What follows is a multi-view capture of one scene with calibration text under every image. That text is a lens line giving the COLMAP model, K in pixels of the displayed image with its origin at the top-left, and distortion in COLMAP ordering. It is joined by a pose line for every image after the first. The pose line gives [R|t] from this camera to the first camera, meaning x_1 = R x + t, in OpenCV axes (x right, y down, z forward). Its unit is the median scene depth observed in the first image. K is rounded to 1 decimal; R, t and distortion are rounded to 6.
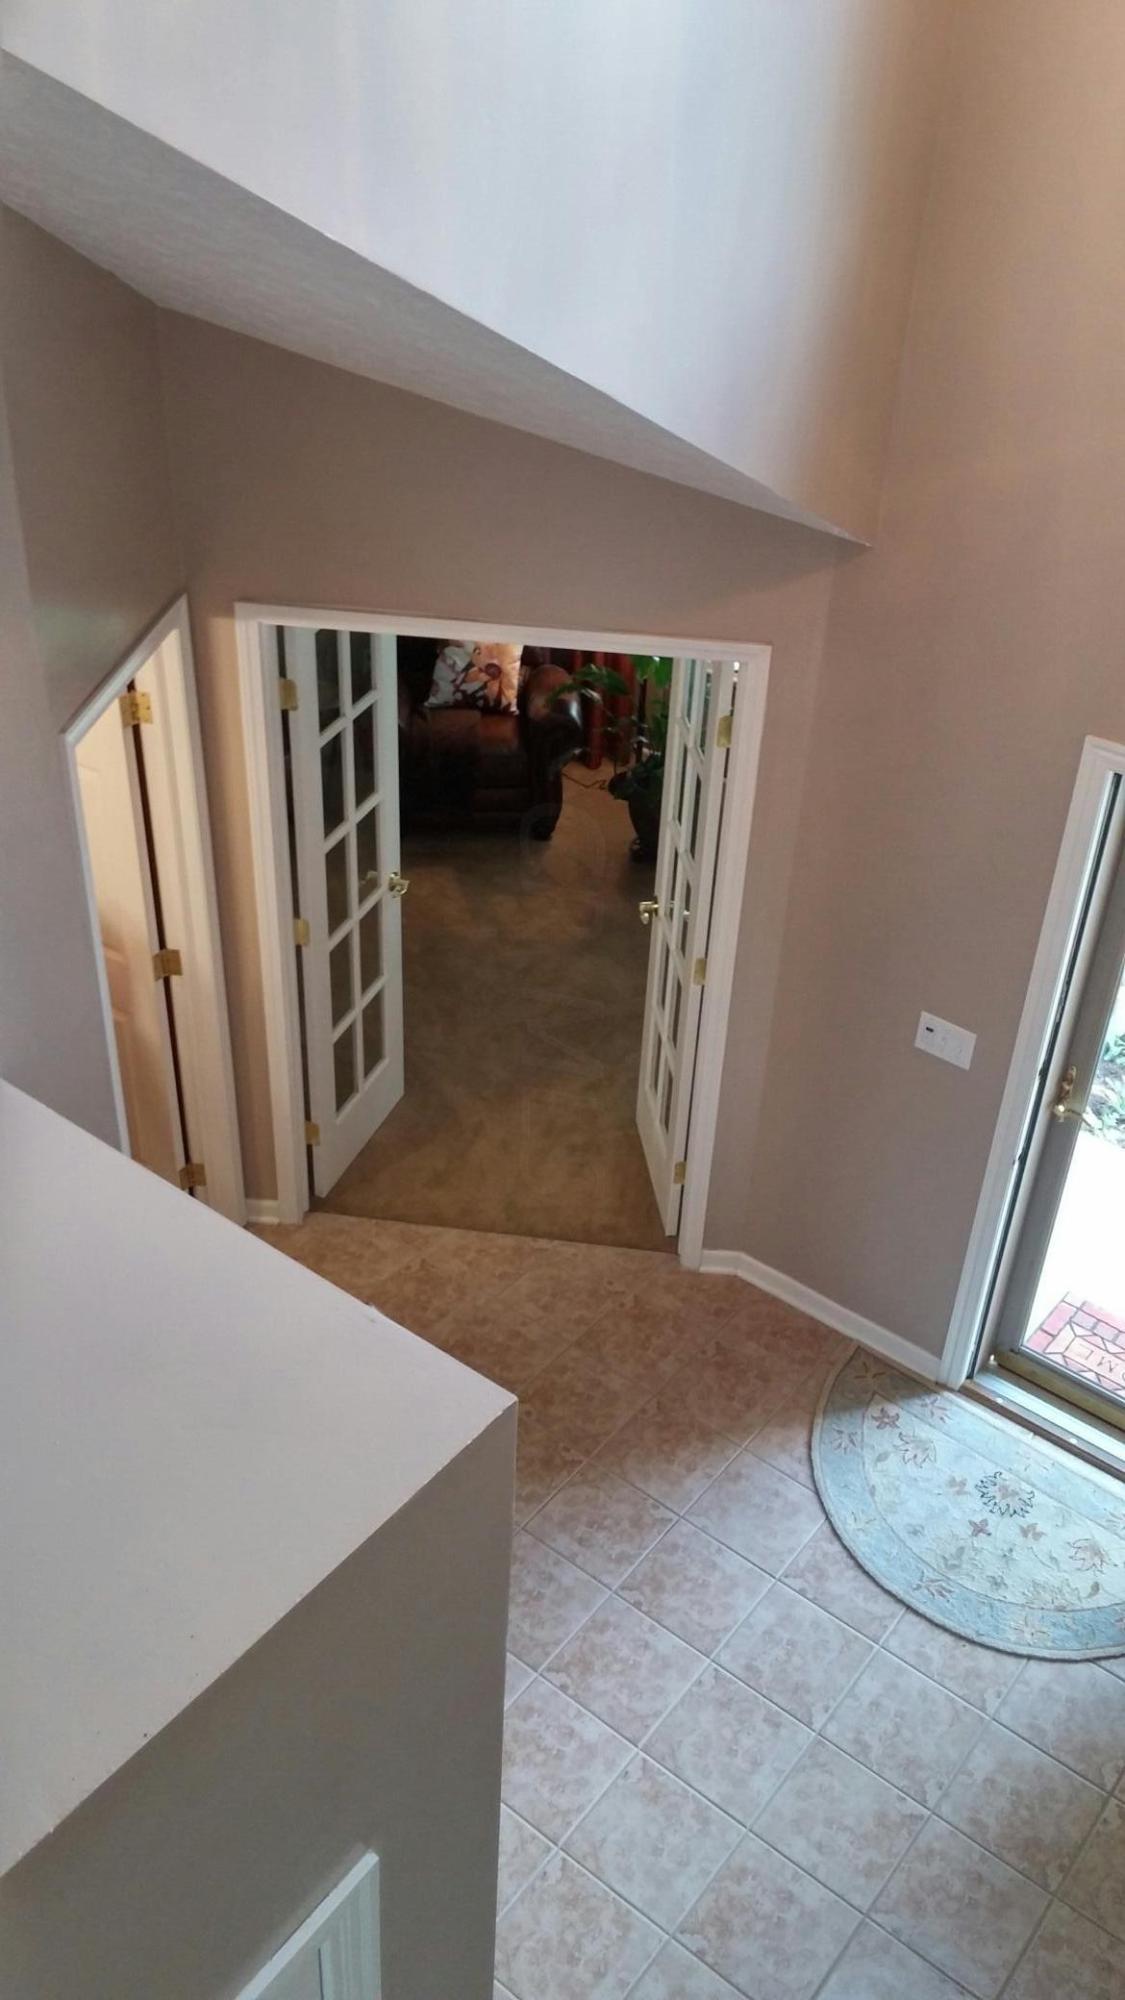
lens RADIAL K [[1784.7, 0, 562.5], [0, 1784.7, 1000.0], [0, 0, 1]] dist [0.081989, -0.112437]
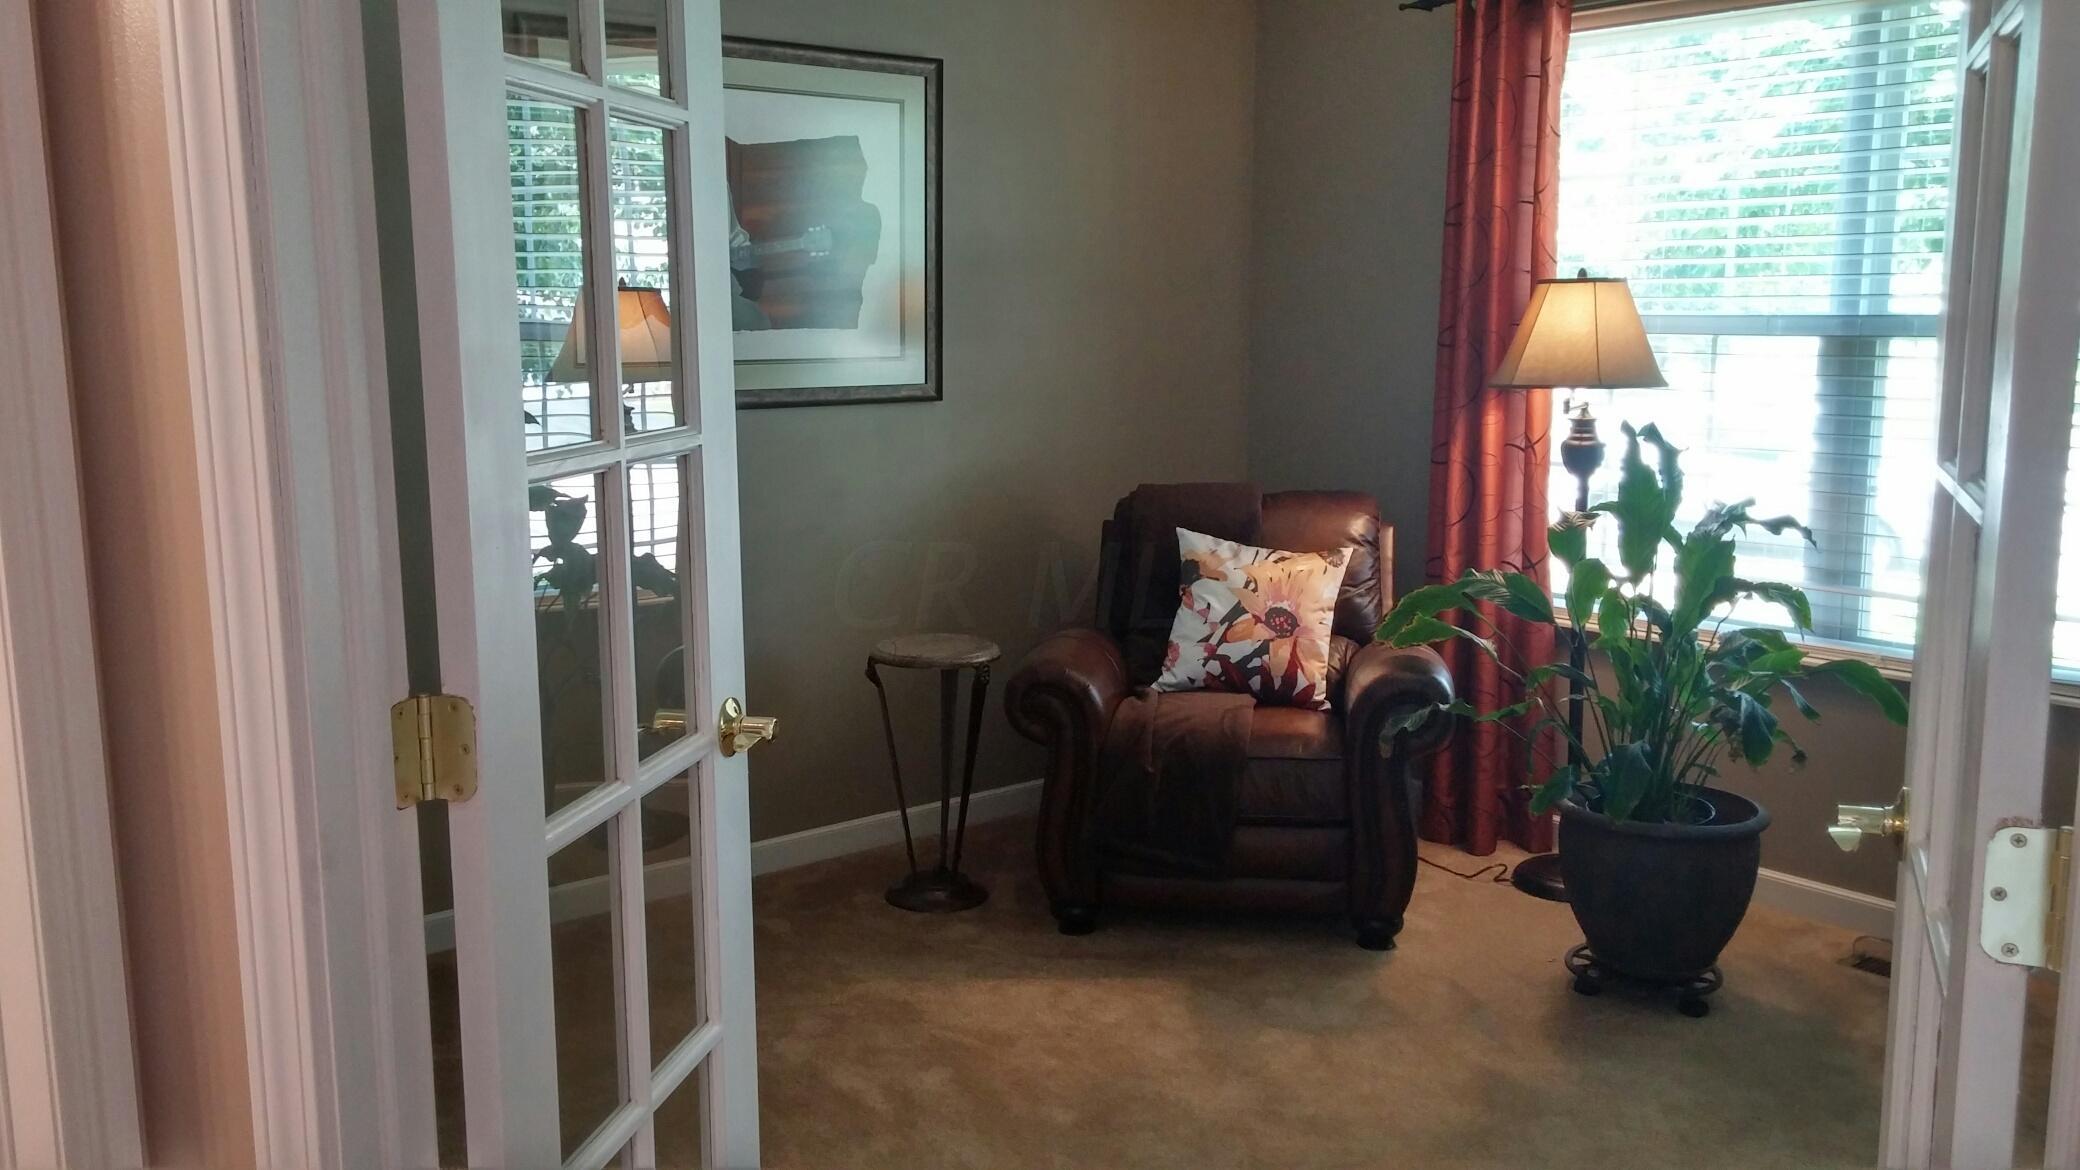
lens RADIAL K [[1775.6, 0, 1040.0], [0, 1775.6, 585.0], [0, 0, 1]] dist [0.108553, 0.000285]
pose [[0.975943, -0.005803, -0.217947, 0.006474], [-0.090042, 0.899684, -0.427155, 0.037565], [0.198562, 0.436503, 0.877518, 0.513093]]
